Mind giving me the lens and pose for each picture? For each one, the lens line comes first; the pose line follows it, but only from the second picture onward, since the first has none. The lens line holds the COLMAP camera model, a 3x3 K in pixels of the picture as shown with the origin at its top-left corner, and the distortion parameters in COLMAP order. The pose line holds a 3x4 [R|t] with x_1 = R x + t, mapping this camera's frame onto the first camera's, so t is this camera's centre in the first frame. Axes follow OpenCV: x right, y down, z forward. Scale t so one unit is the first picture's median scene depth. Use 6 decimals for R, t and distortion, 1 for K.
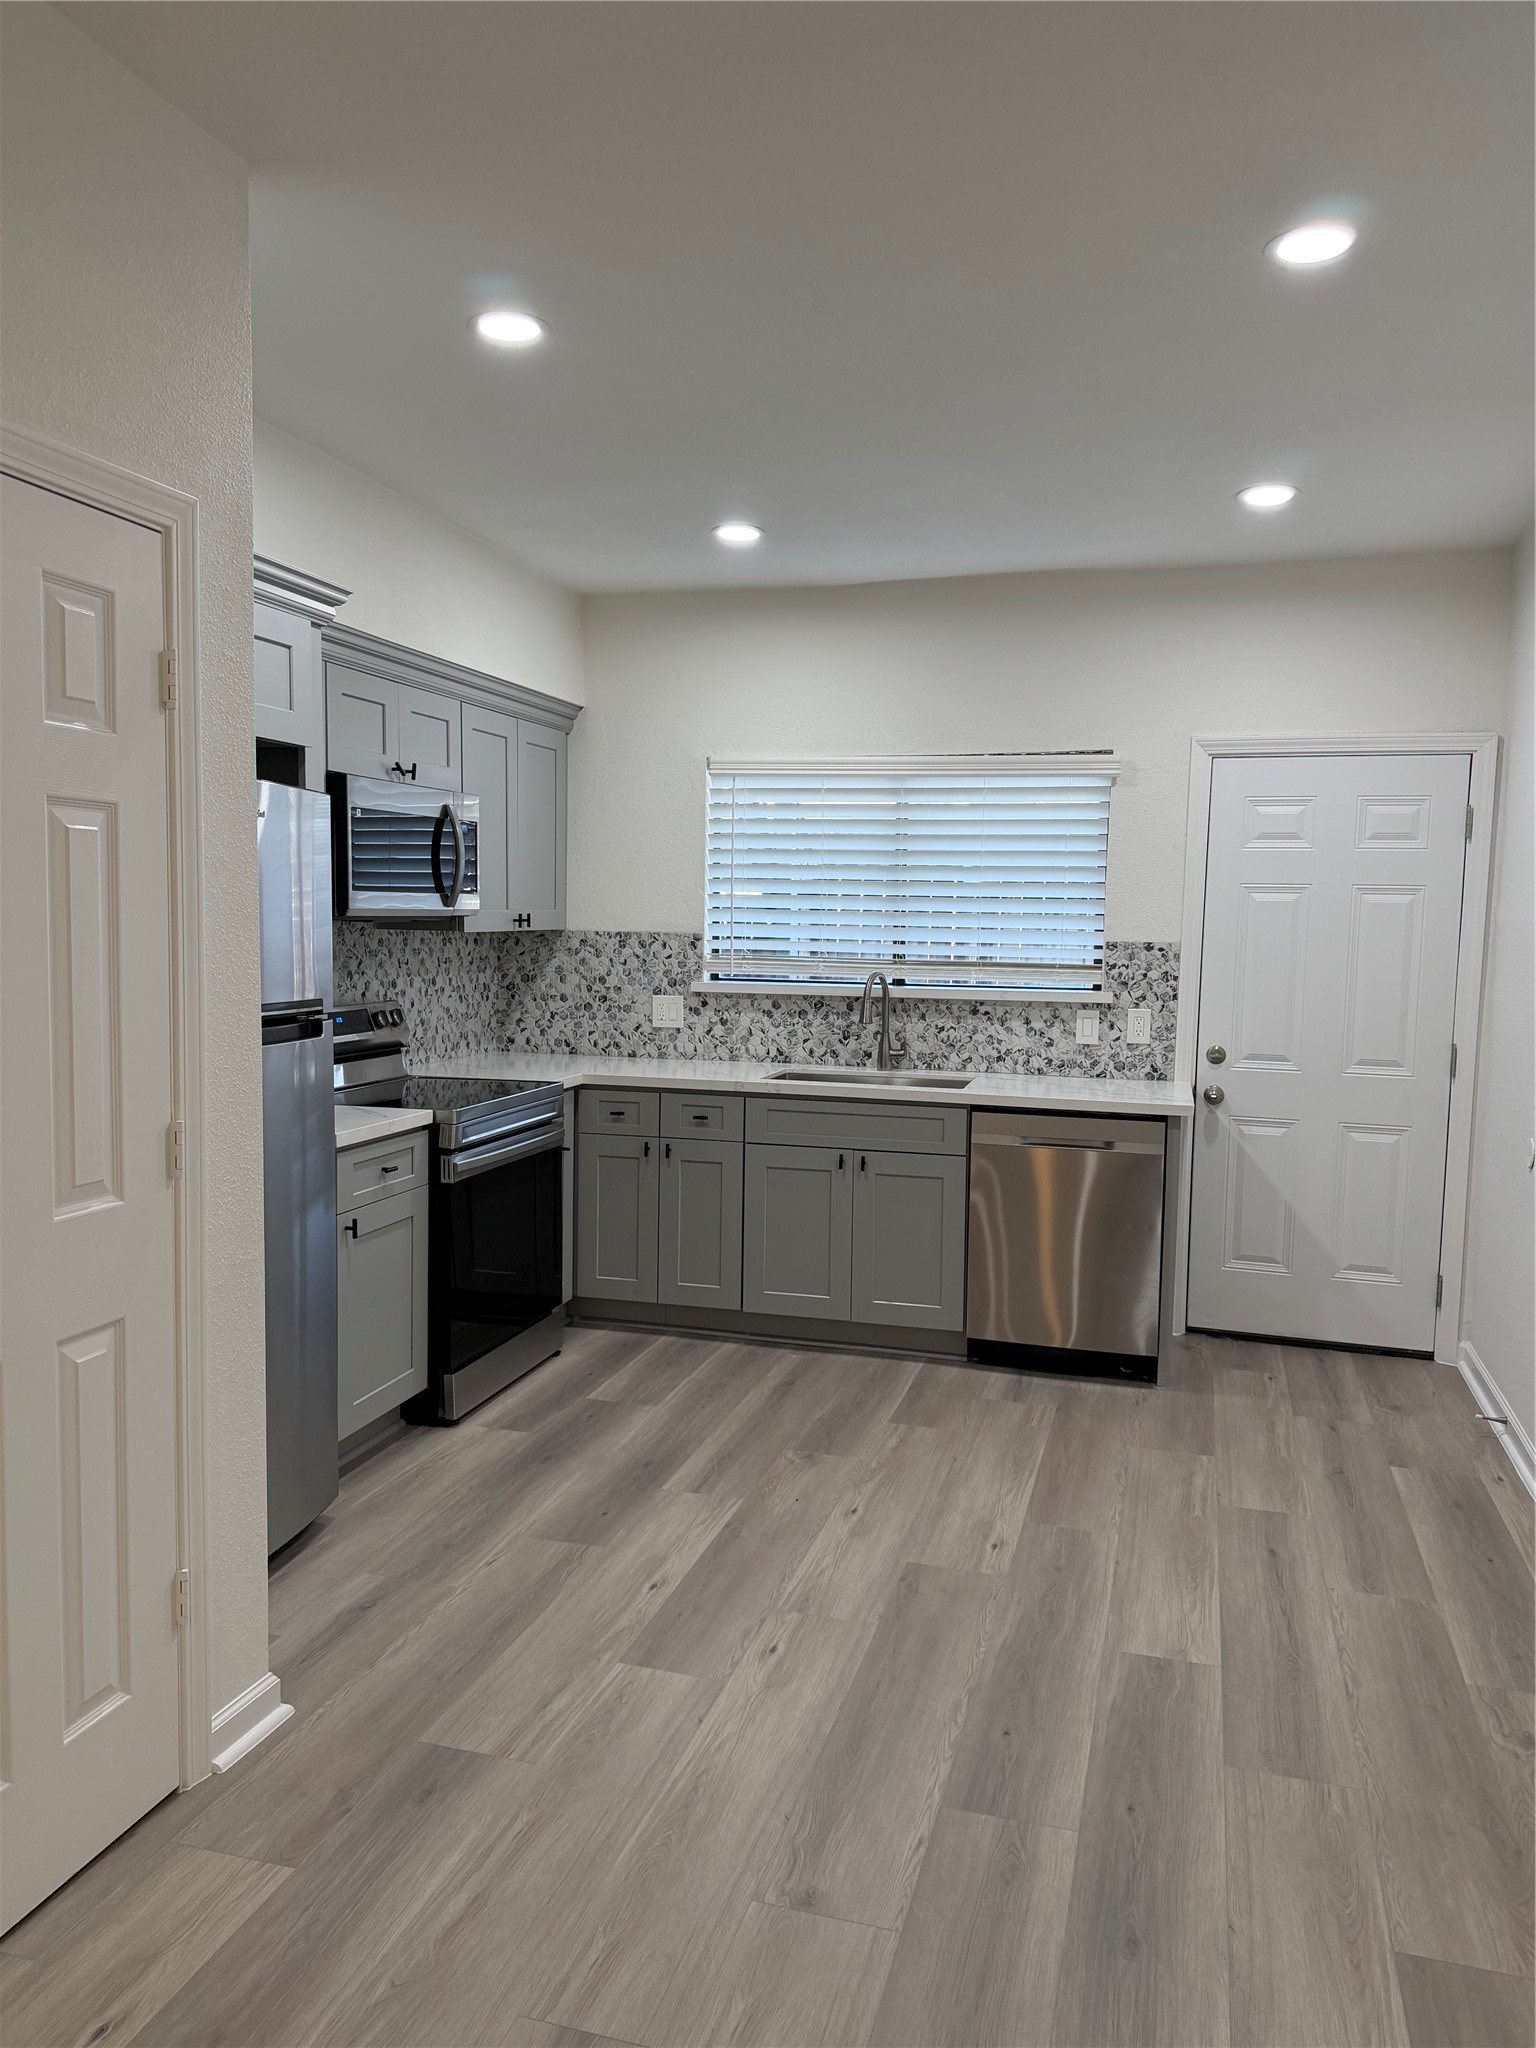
lens RADIAL K [[1434.7, 0, 768.0], [0, 1434.7, 1024.0], [0, 0, 1]] dist [0.119787, -0.114820]
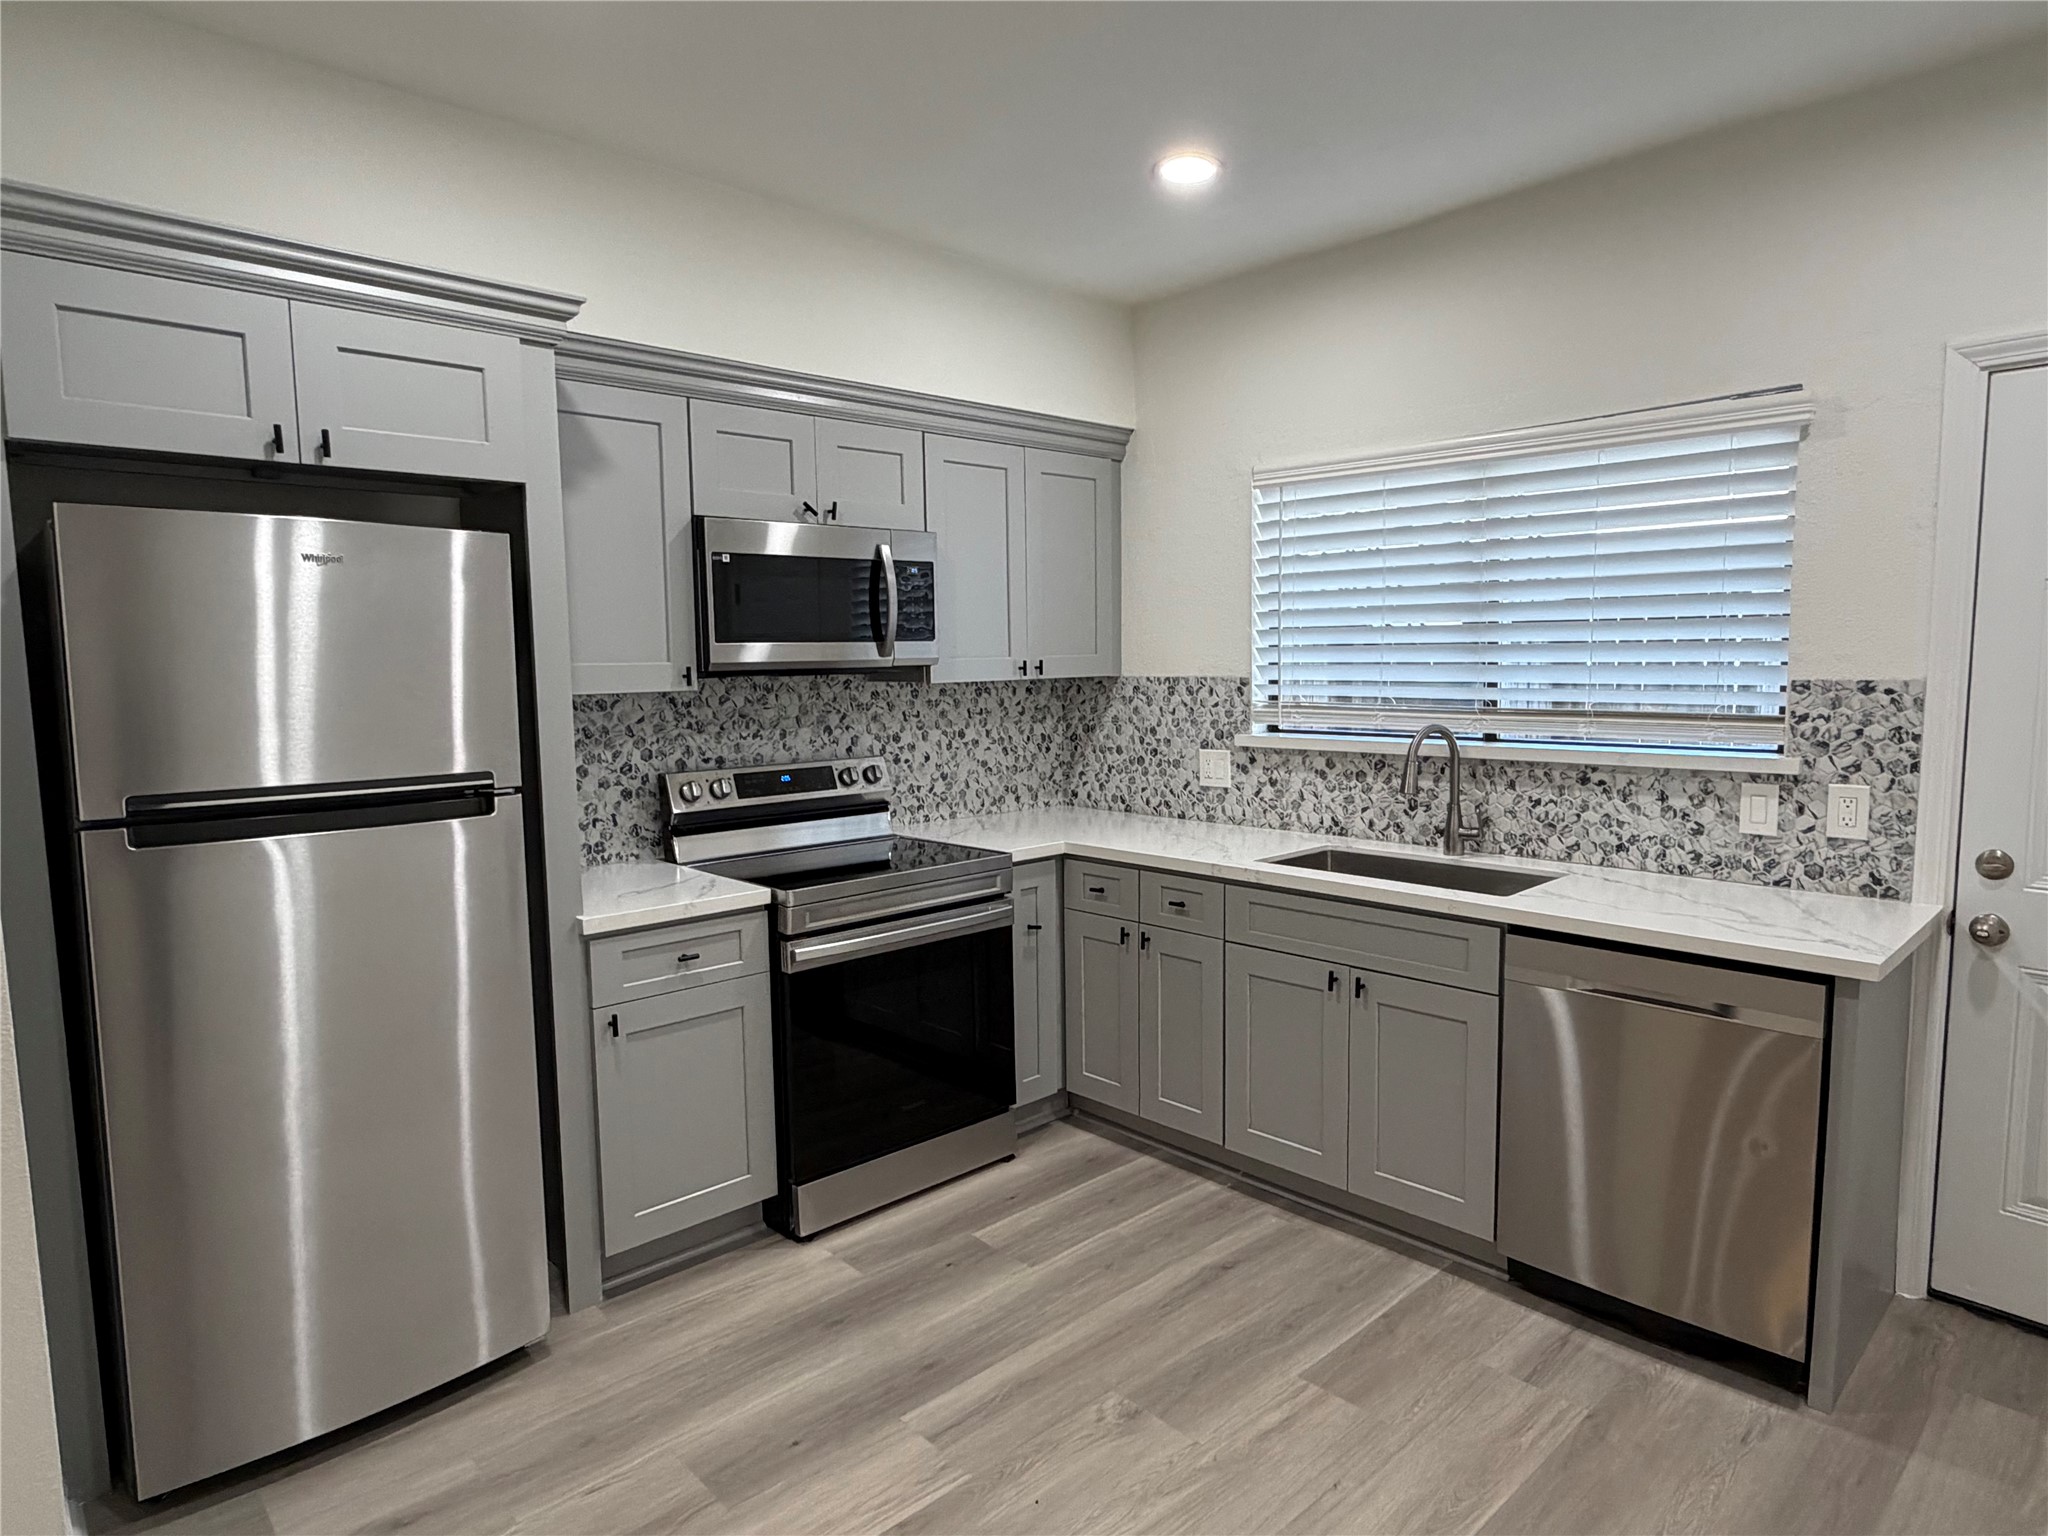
lens RADIAL K [[1159.9, 0, 1024.0], [0, 1159.9, 768.0], [0, 0, 1]] dist [-0.002356, 0.000955]
pose [[0.857148, 0.020744, -0.514652, 0.207414], [-0.011100, 0.999701, 0.021807, -0.024866], [0.514951, -0.012979, 0.857122, 0.373220]]
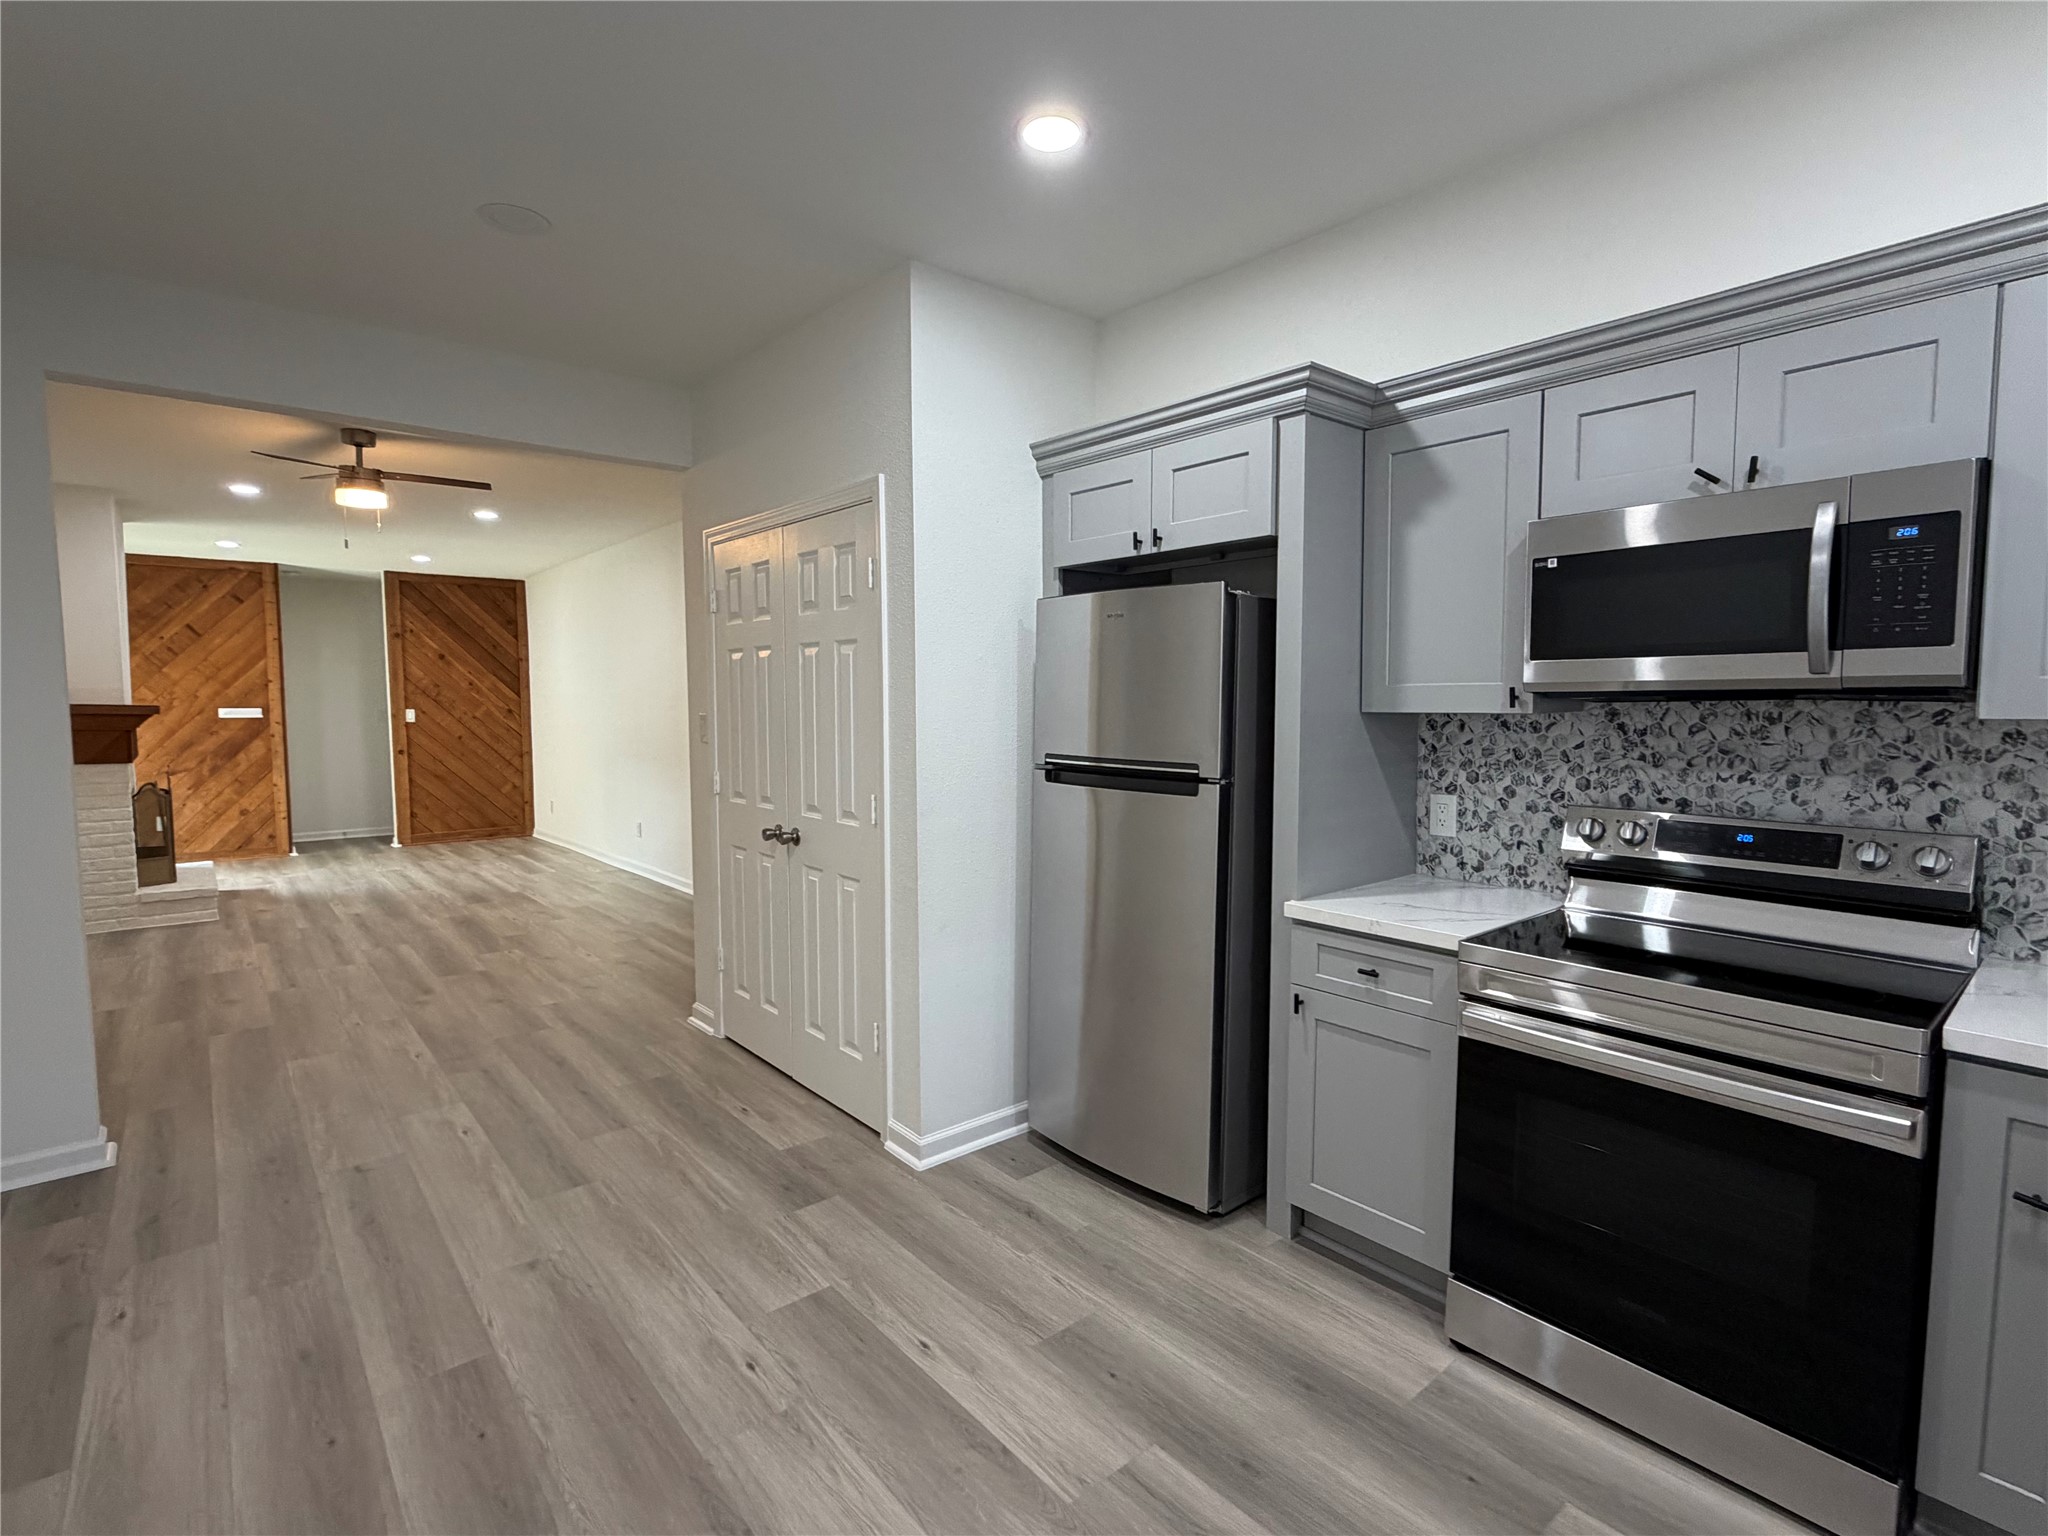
lens RADIAL K [[990.1, 0, 1024.0], [0, 990.1, 768.0], [0, 0, 1]] dist [0.009725, -0.000063]
pose [[-0.546809, 0.041299, -0.836238, 0.273532], [-0.073588, 0.992547, 0.097137, -0.051994], [0.834017, 0.114653, -0.539694, 0.852013]]
